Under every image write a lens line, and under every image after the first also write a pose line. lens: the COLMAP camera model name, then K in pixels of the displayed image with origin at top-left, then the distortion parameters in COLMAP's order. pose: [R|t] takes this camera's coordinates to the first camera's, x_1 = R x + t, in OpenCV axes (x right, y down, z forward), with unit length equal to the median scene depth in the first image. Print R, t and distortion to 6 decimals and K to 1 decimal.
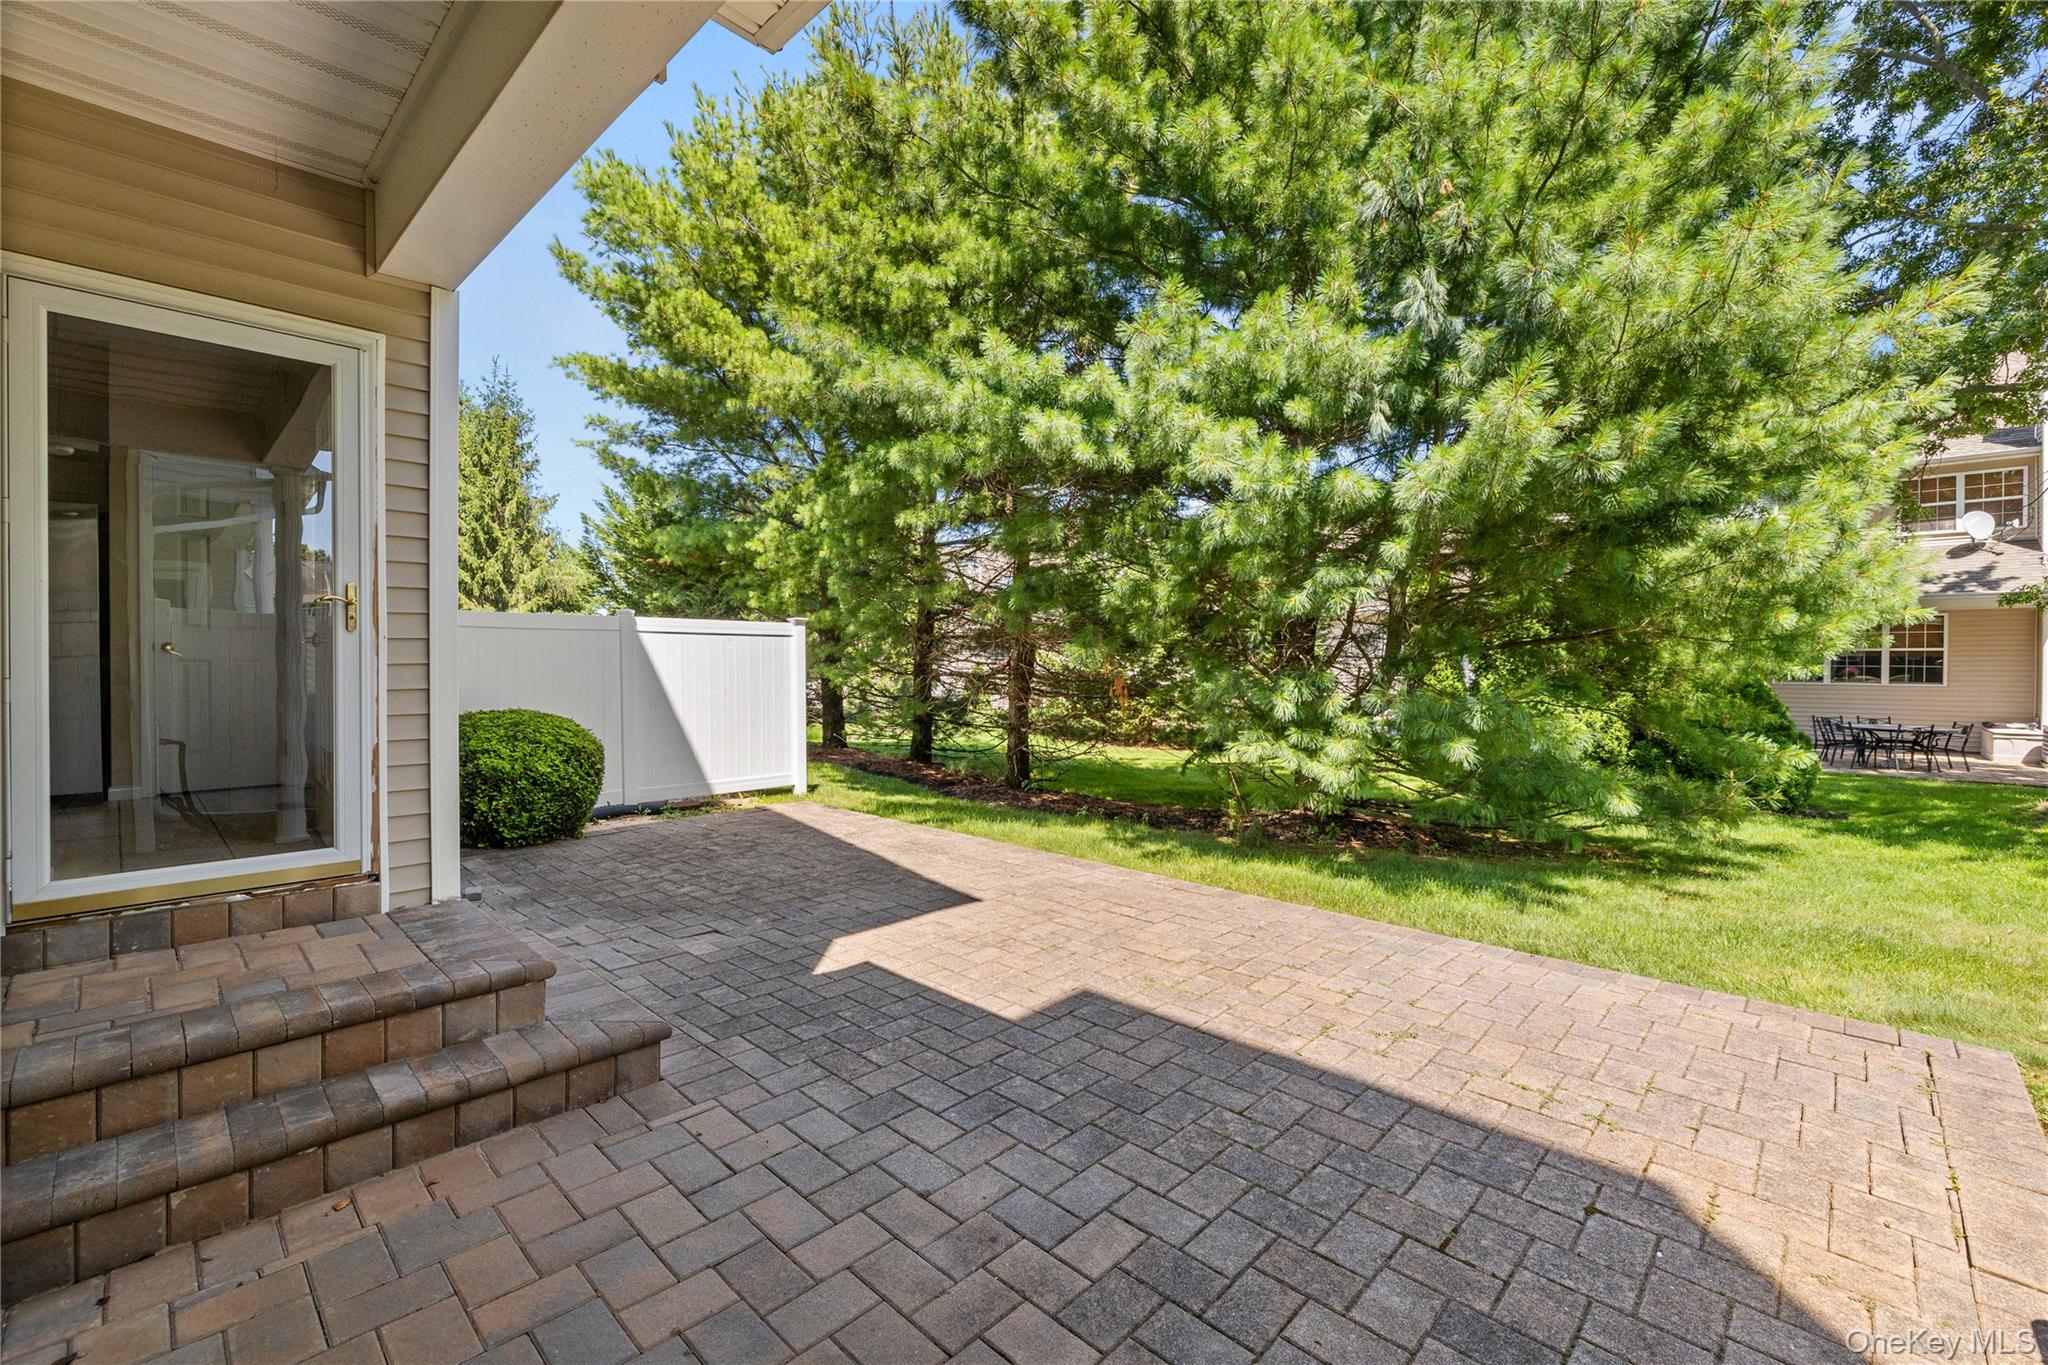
lens RADIAL K [[883.7, 0, 1024.0], [0, 883.7, 682.5], [0, 0, 1]] dist [0.001276, 0.000071]
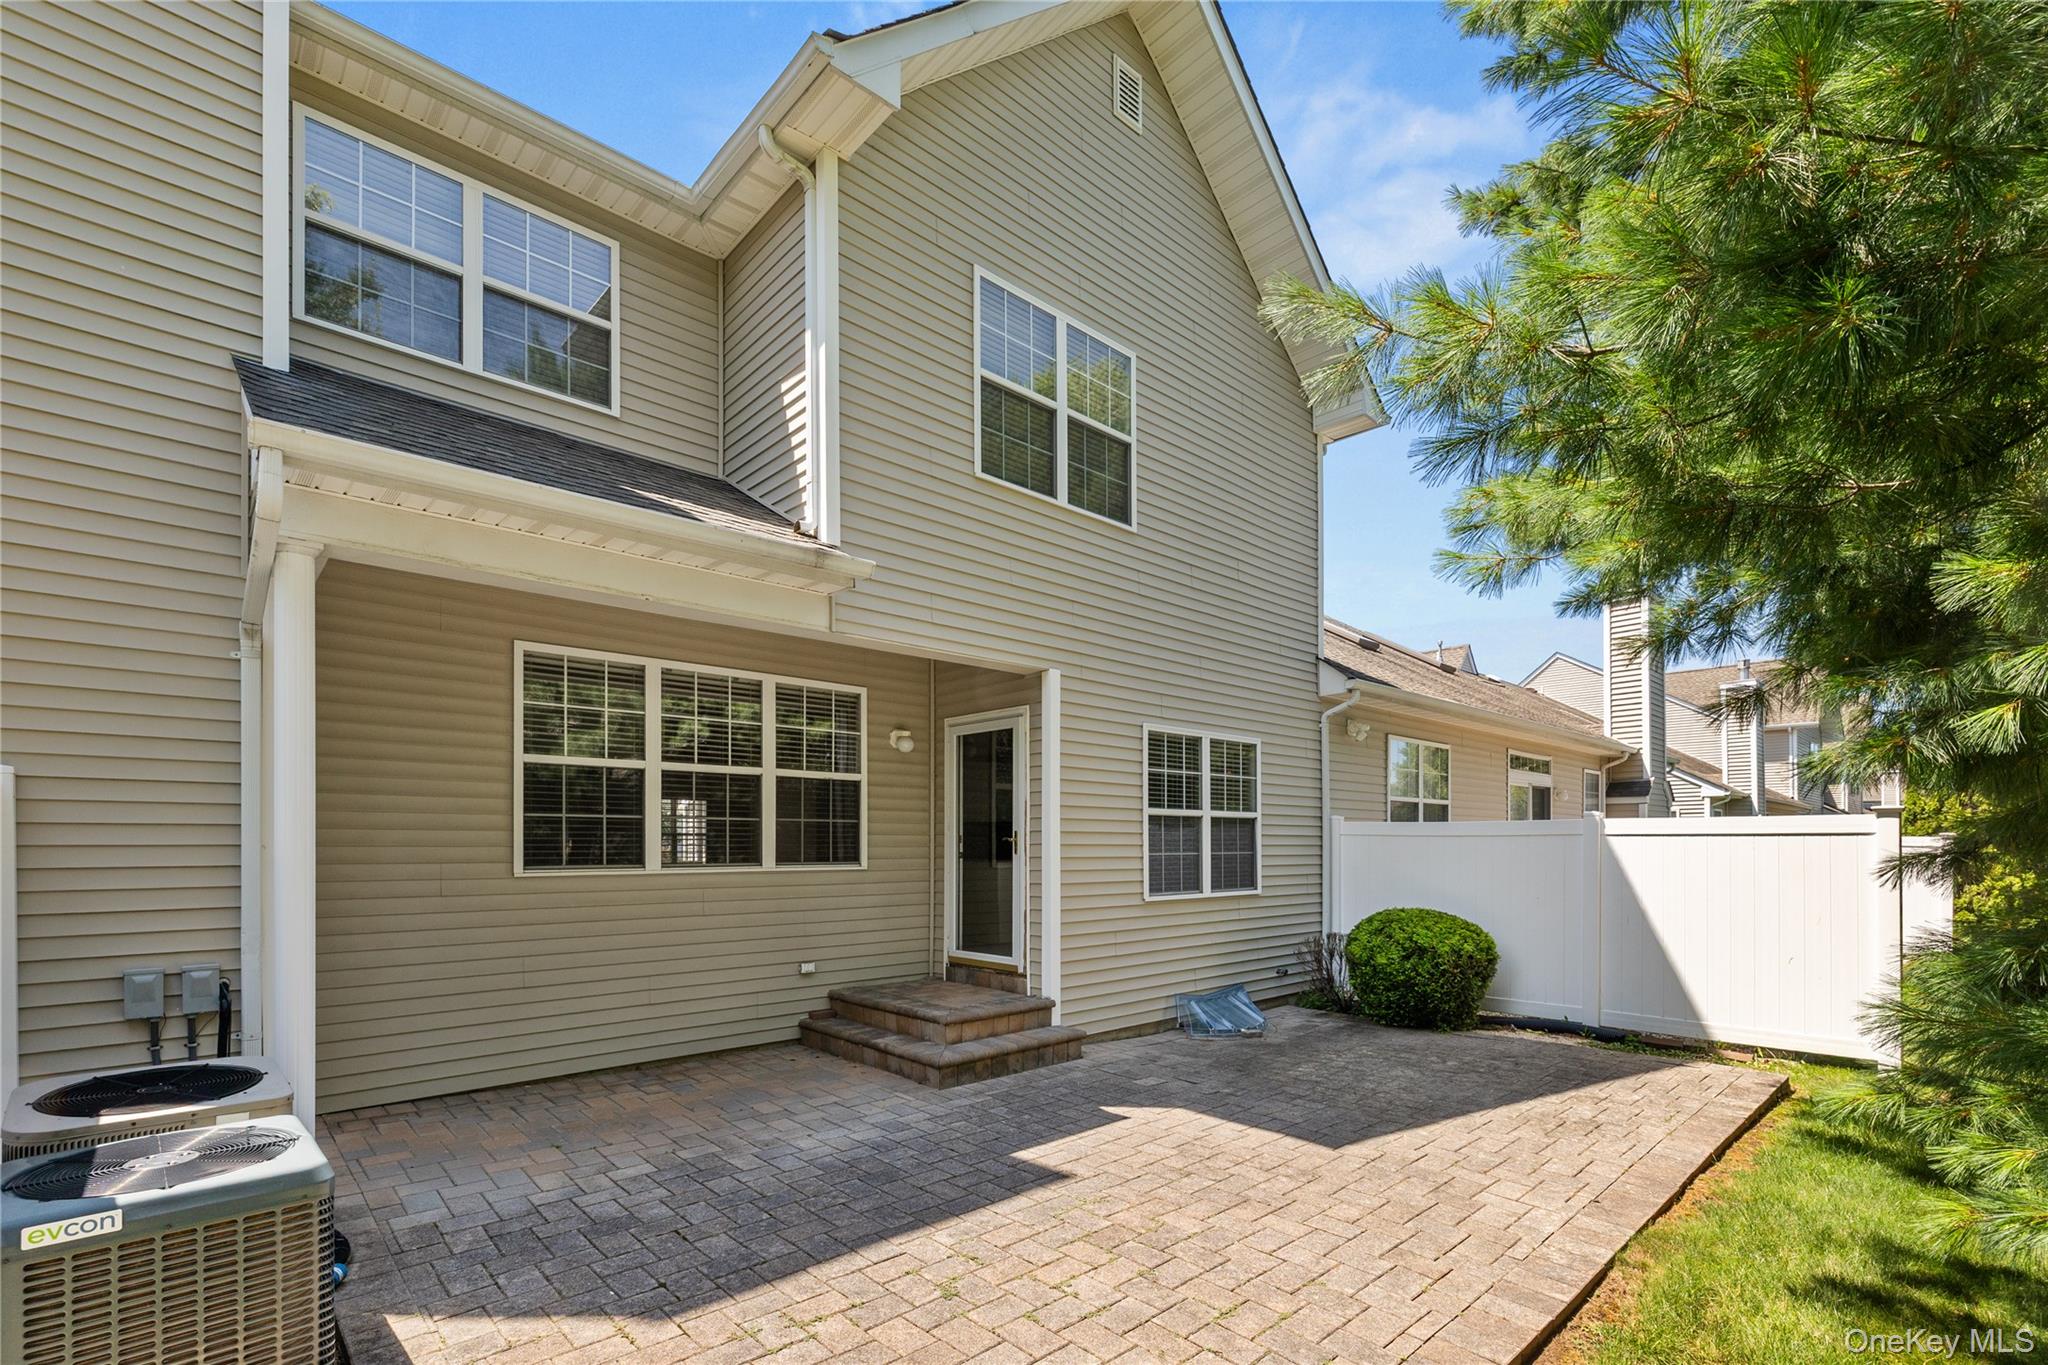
lens RADIAL K [[883.7, 0, 1024.0], [0, 883.7, 682.5], [0, 0, 1]] dist [0.001276, 0.000071]
pose [[-0.058286, -0.186094, -0.980802, 1.780363], [-0.023936, 0.982450, -0.184985, -0.099492], [0.998013, 0.012694, -0.061717, 1.339578]]
